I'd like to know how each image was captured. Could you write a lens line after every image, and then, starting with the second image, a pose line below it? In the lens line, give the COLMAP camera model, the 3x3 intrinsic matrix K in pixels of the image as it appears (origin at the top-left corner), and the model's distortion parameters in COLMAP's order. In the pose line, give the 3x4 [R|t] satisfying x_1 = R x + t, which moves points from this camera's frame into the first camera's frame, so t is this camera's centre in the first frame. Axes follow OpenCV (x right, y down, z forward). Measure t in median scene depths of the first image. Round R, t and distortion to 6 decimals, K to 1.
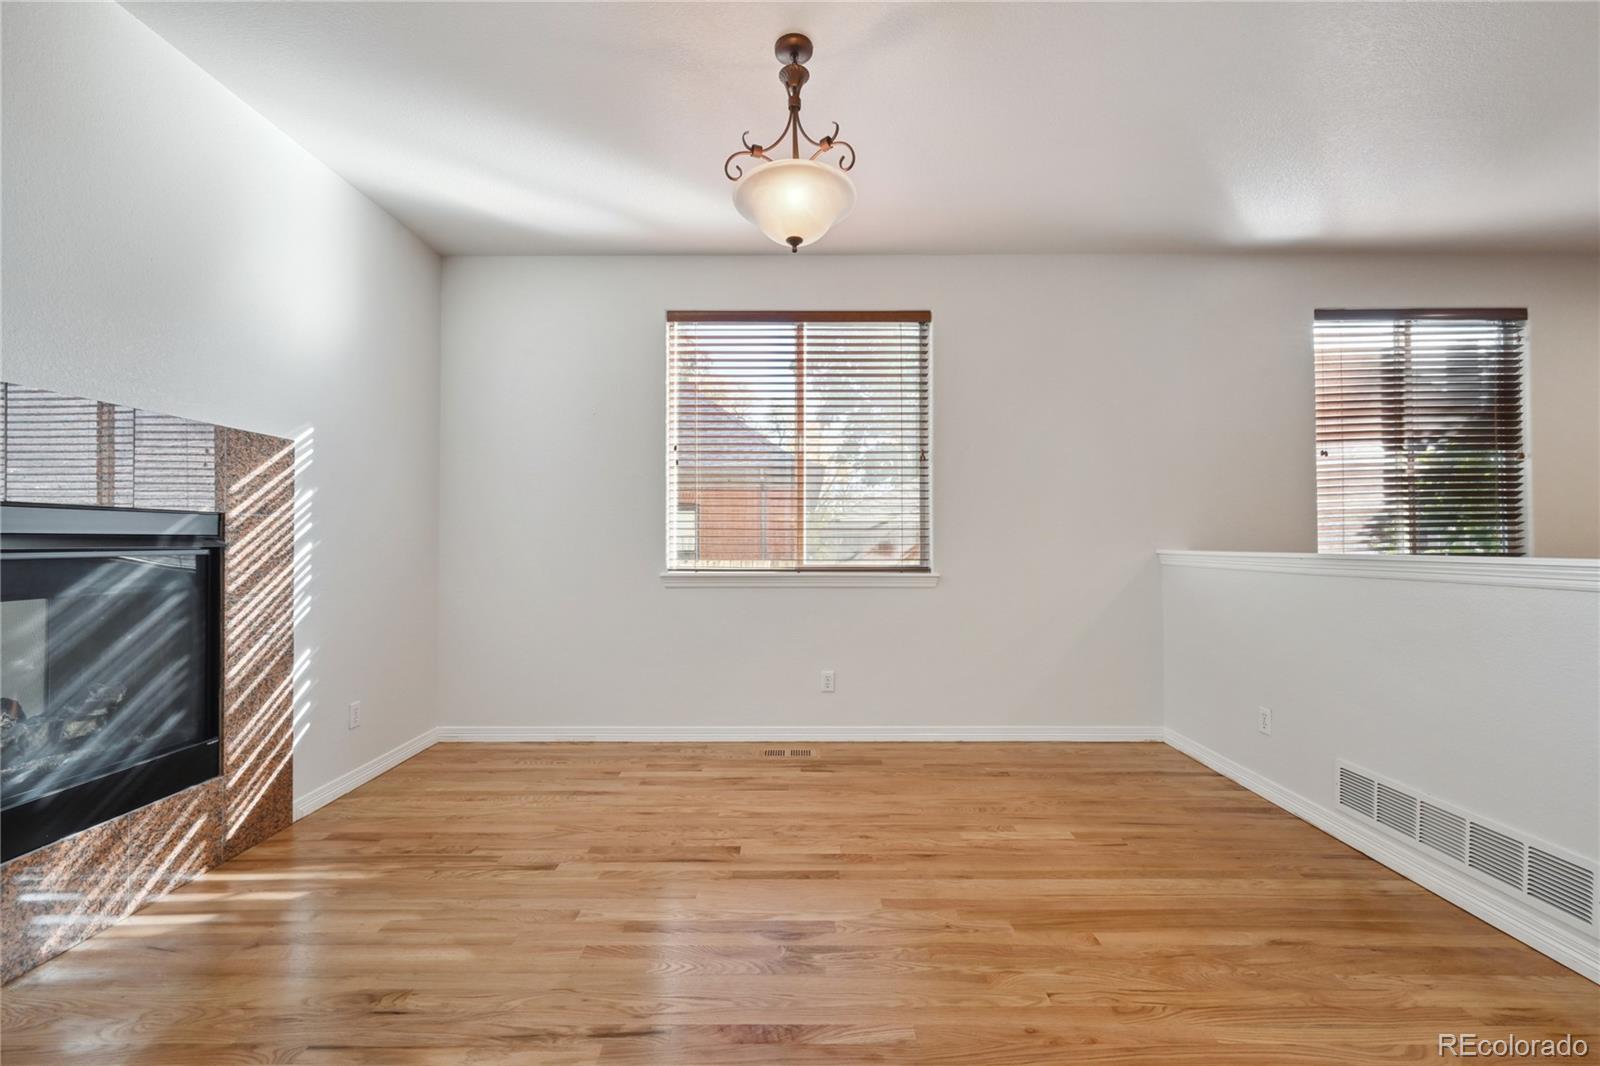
lens RADIAL K [[633.9, 0, 799.6], [0, 633.9, 535.8], [0, 0, 1]] dist [-0.000841, 0.000495]
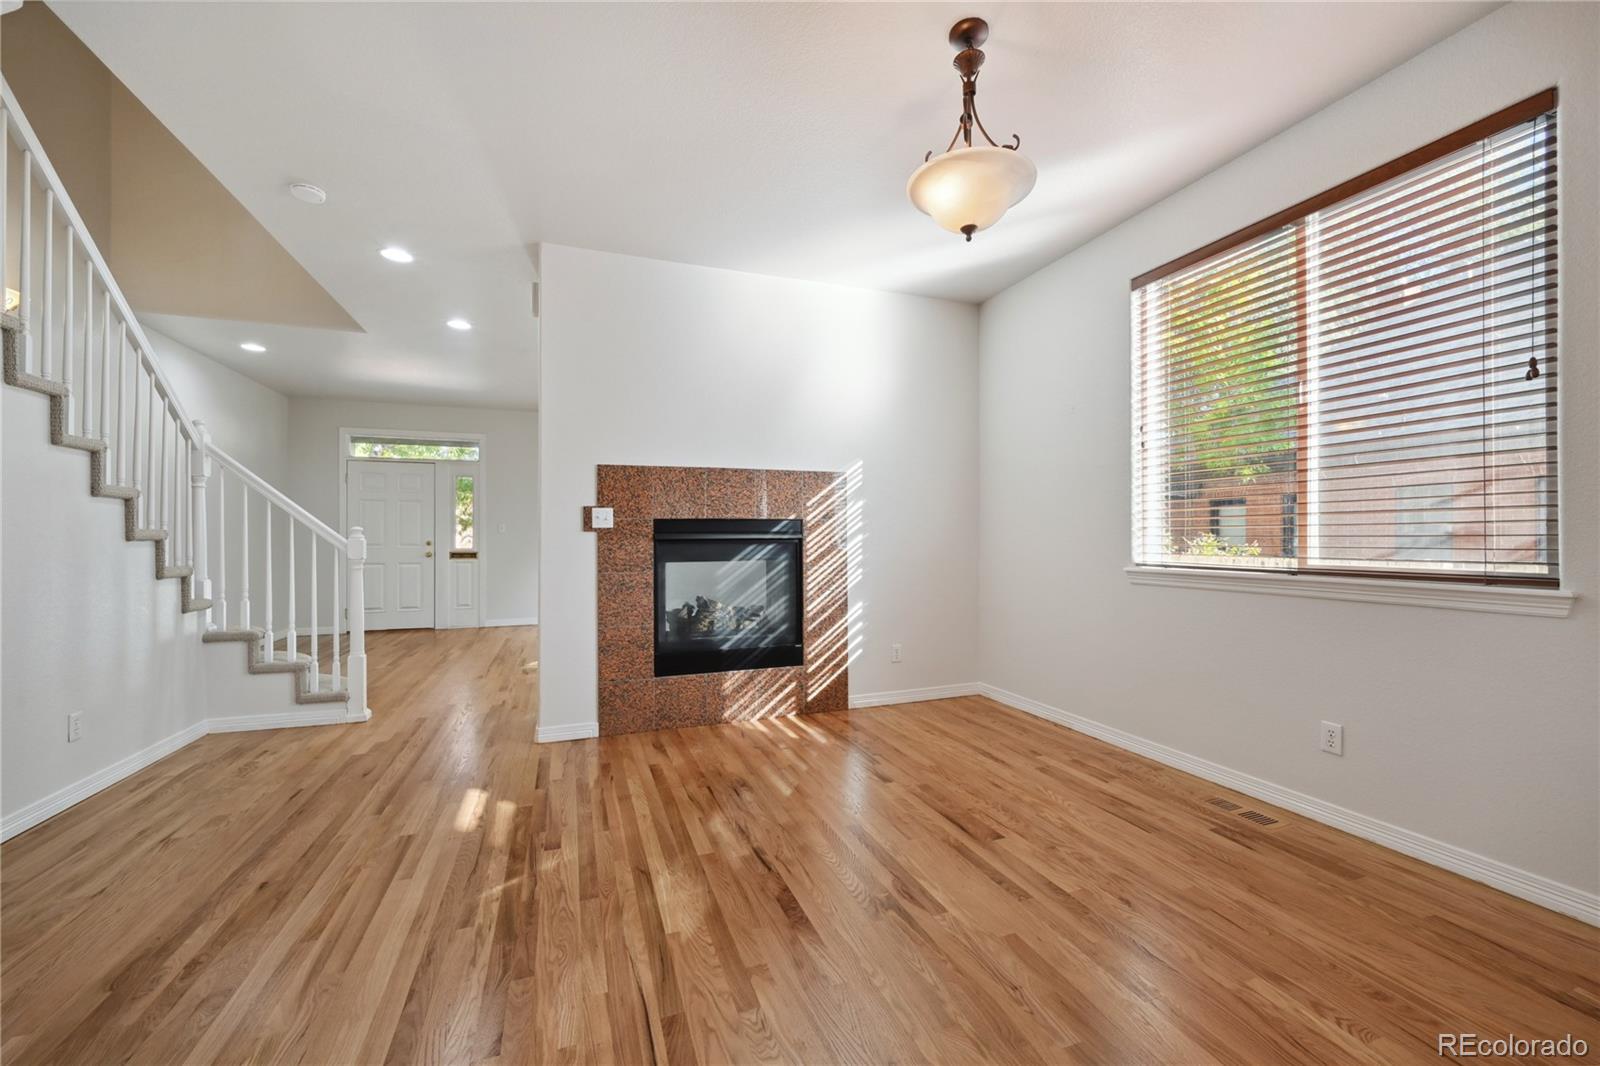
lens RADIAL K [[633.9, 0, 794.6], [0, 633.9, 536.7], [0, 0, 1]] dist [-0.000841, 0.000495]
pose [[0.342060, -0.001516, -0.939677, 0.674170], [0.012571, 0.999917, 0.002963, 0.008066], [0.939594, -0.012826, 0.342051, 0.324376]]
